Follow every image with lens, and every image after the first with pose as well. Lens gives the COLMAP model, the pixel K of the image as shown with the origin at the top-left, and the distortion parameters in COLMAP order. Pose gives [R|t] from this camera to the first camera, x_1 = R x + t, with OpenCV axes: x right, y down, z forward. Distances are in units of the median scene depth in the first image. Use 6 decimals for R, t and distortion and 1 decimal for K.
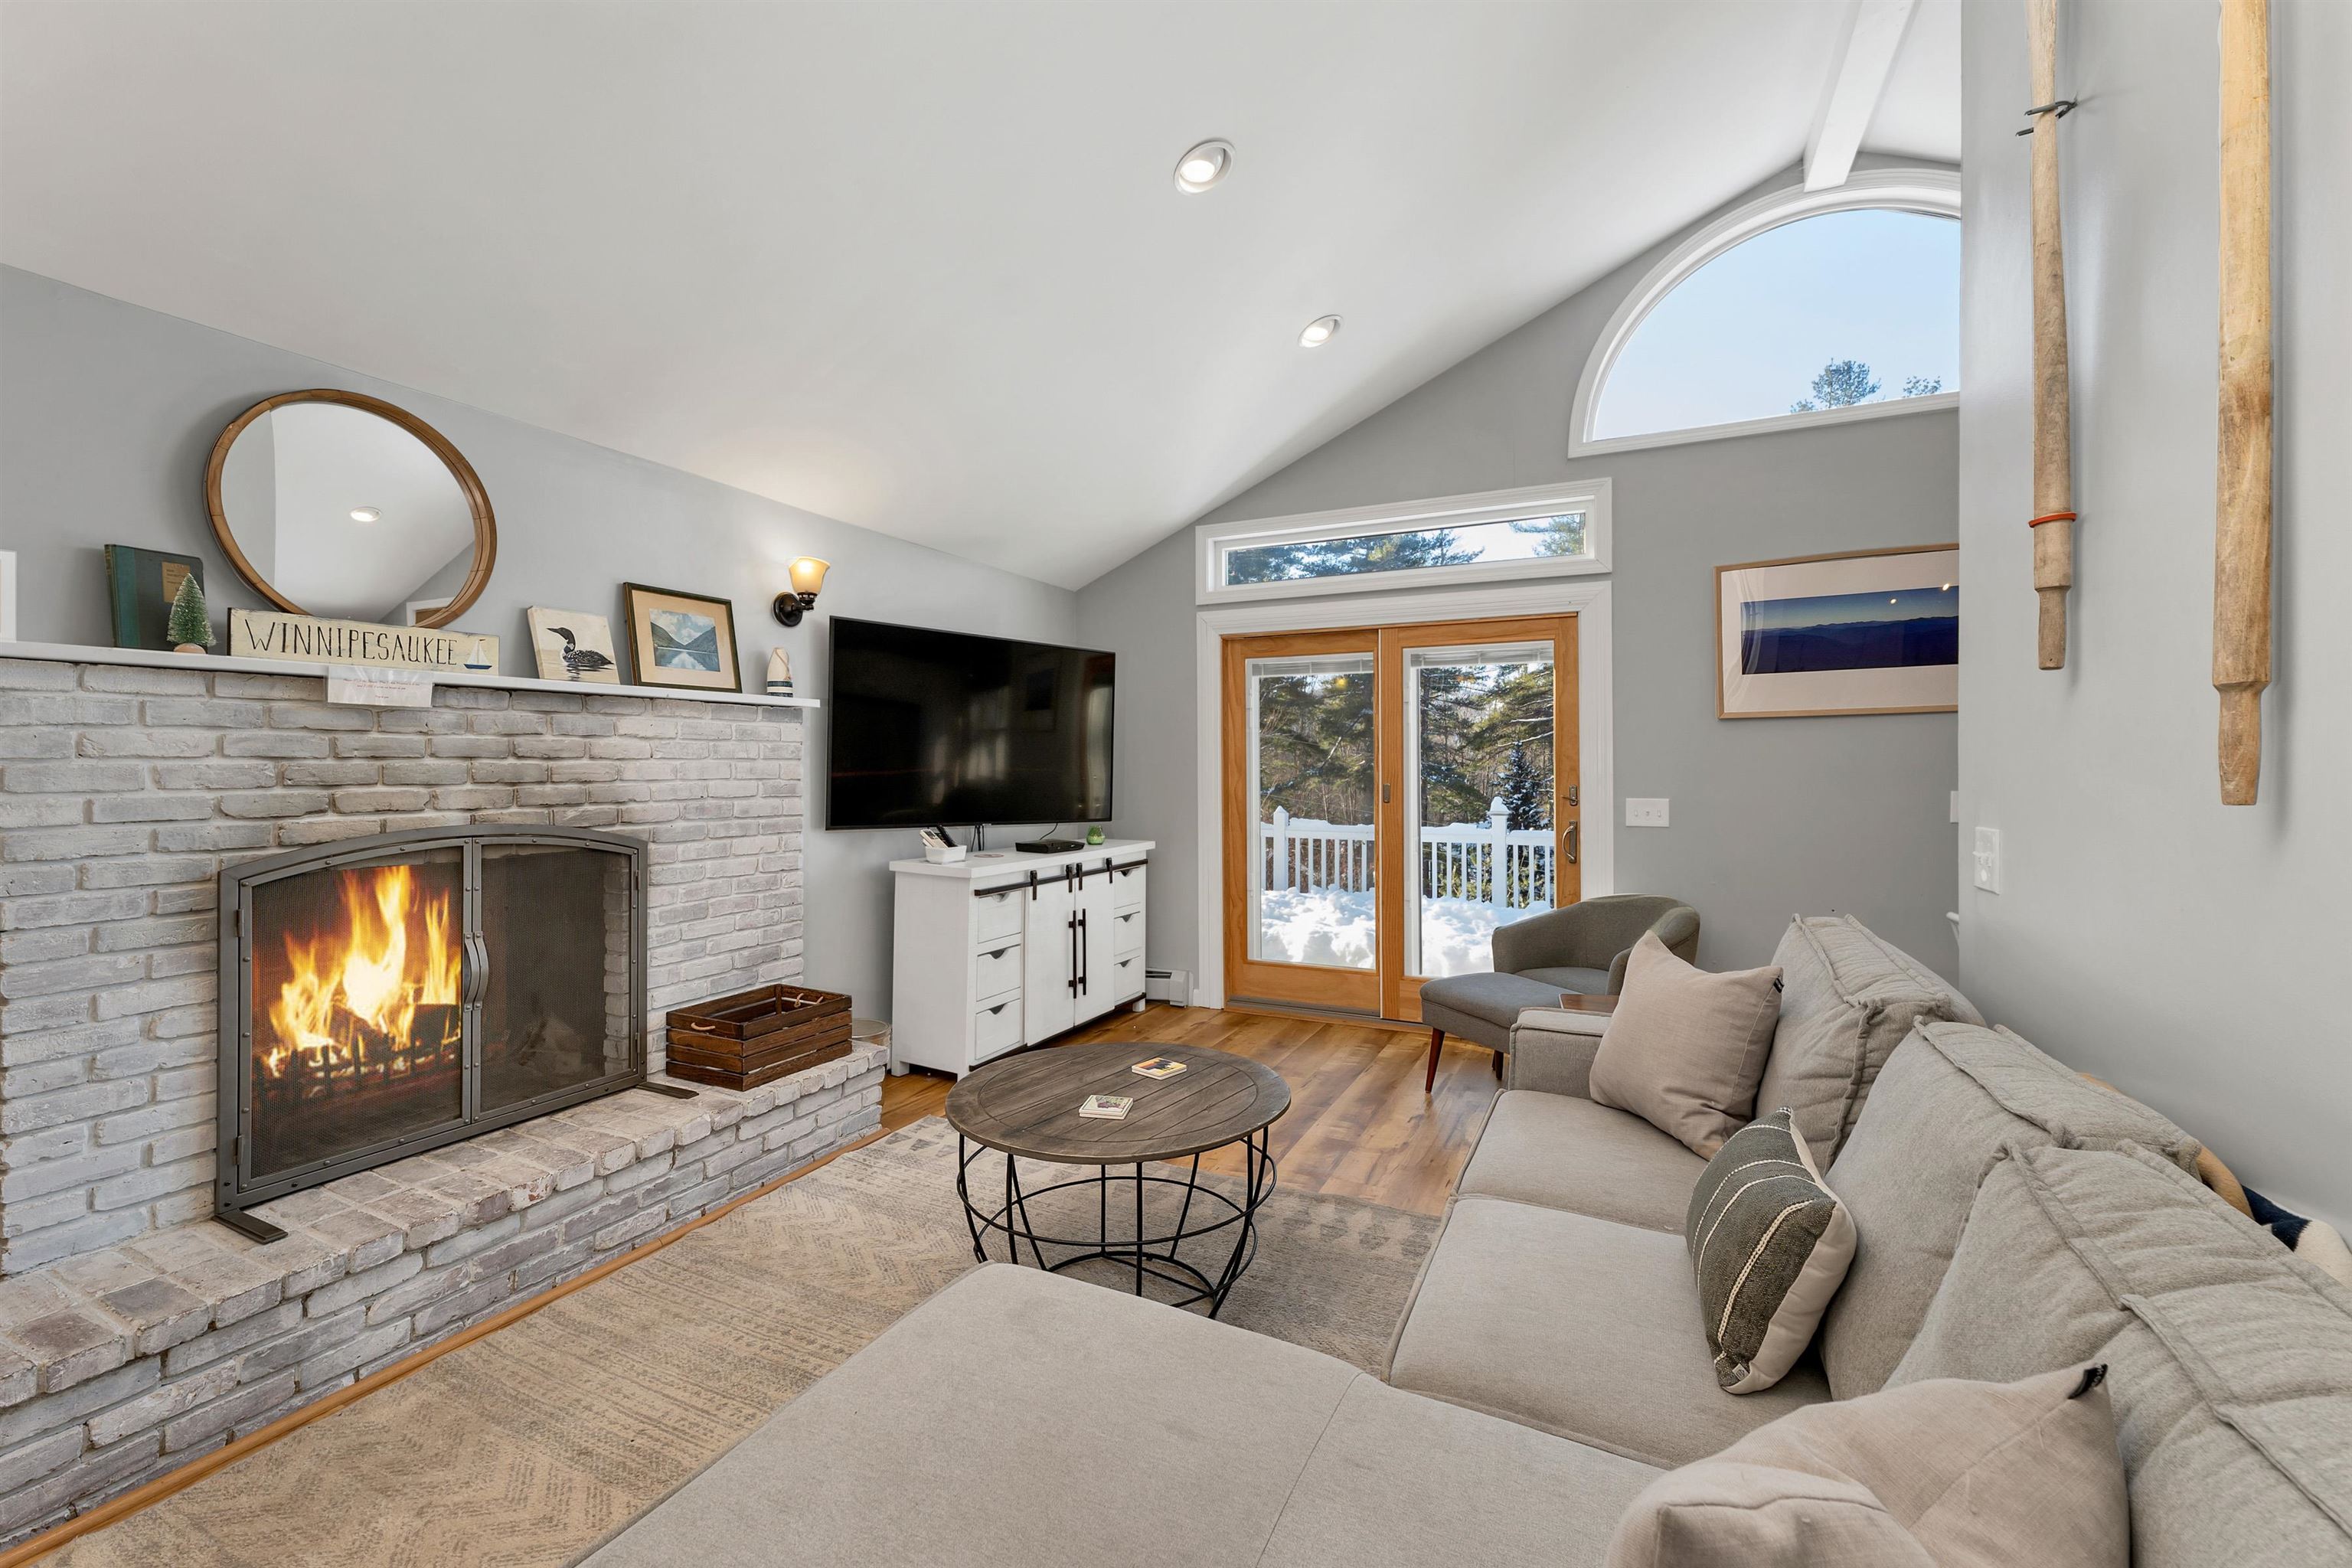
lens RADIAL K [[990.2, 0, 1186.3], [0, 990.2, 773.6], [0, 0, 1]] dist [0.002033, 0.001561]
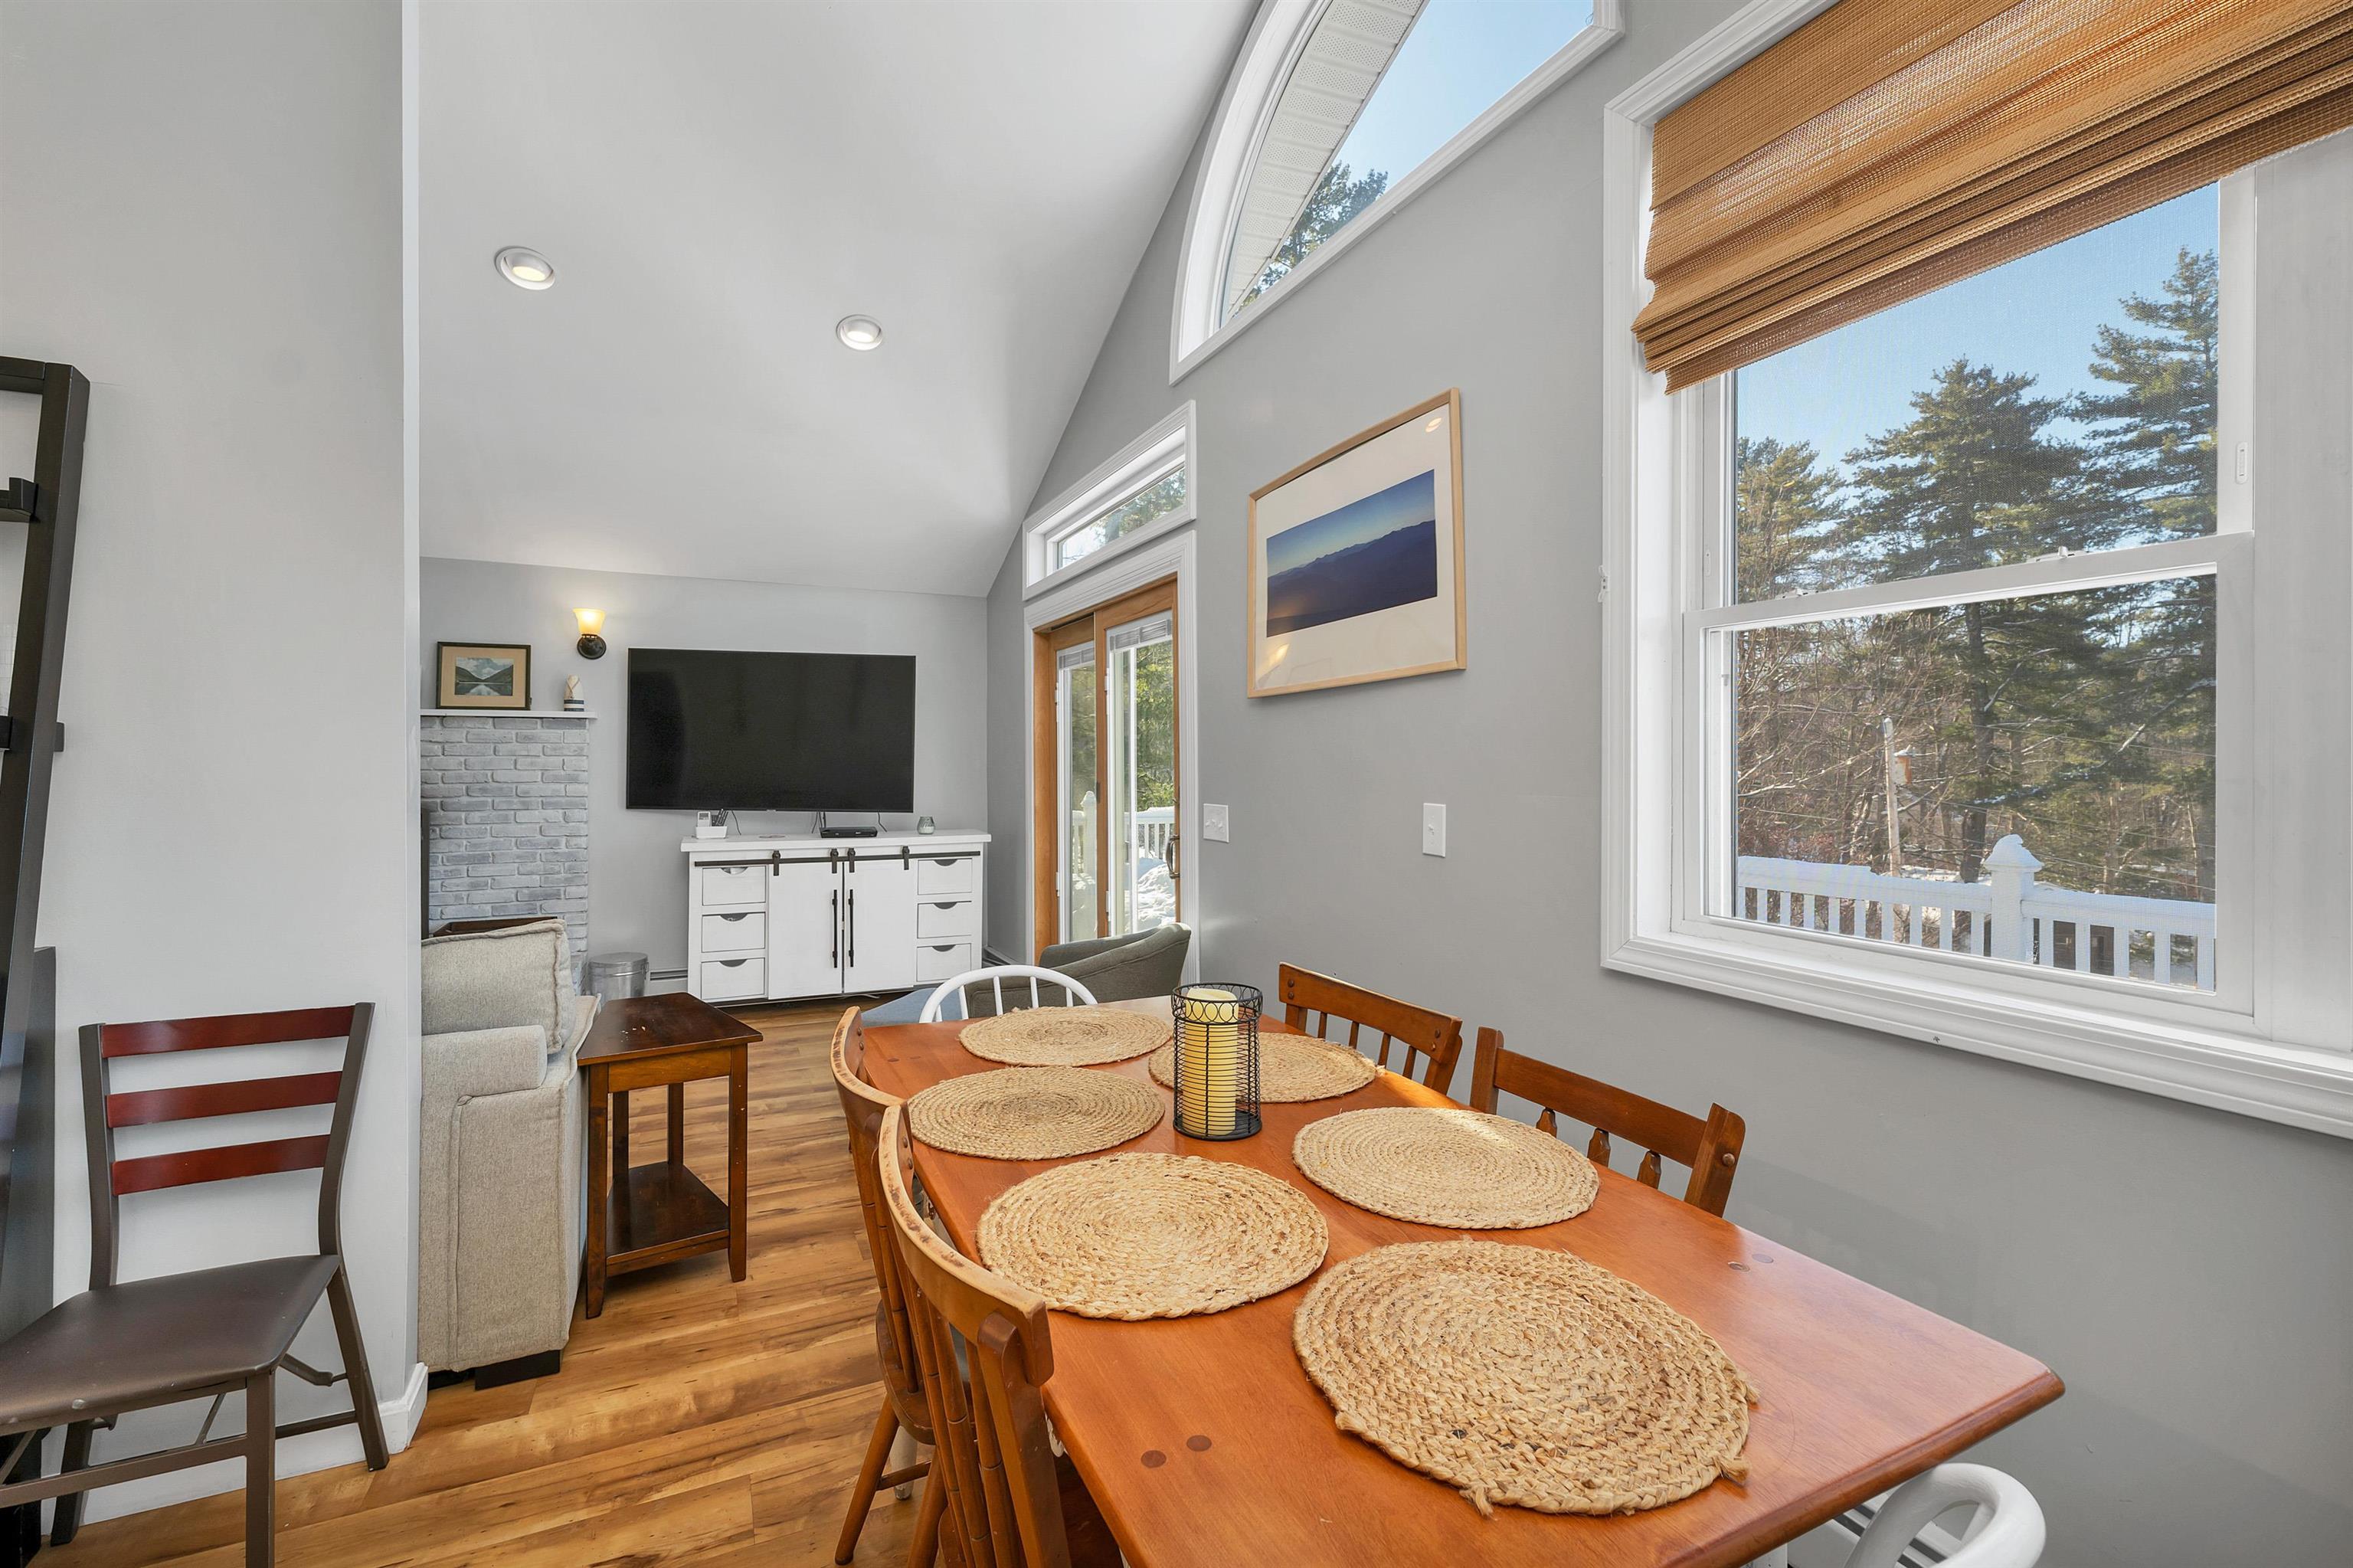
lens RADIAL K [[990.6, 0, 1161.3], [0, 990.6, 761.4], [0, 0, 1]] dist [0.002033, 0.001561]
pose [[0.769465, 0.002572, -0.638684, 1.001354], [-0.008610, 0.999943, -0.006345, -0.004354], [0.638631, 0.010381, 0.769443, 0.407117]]
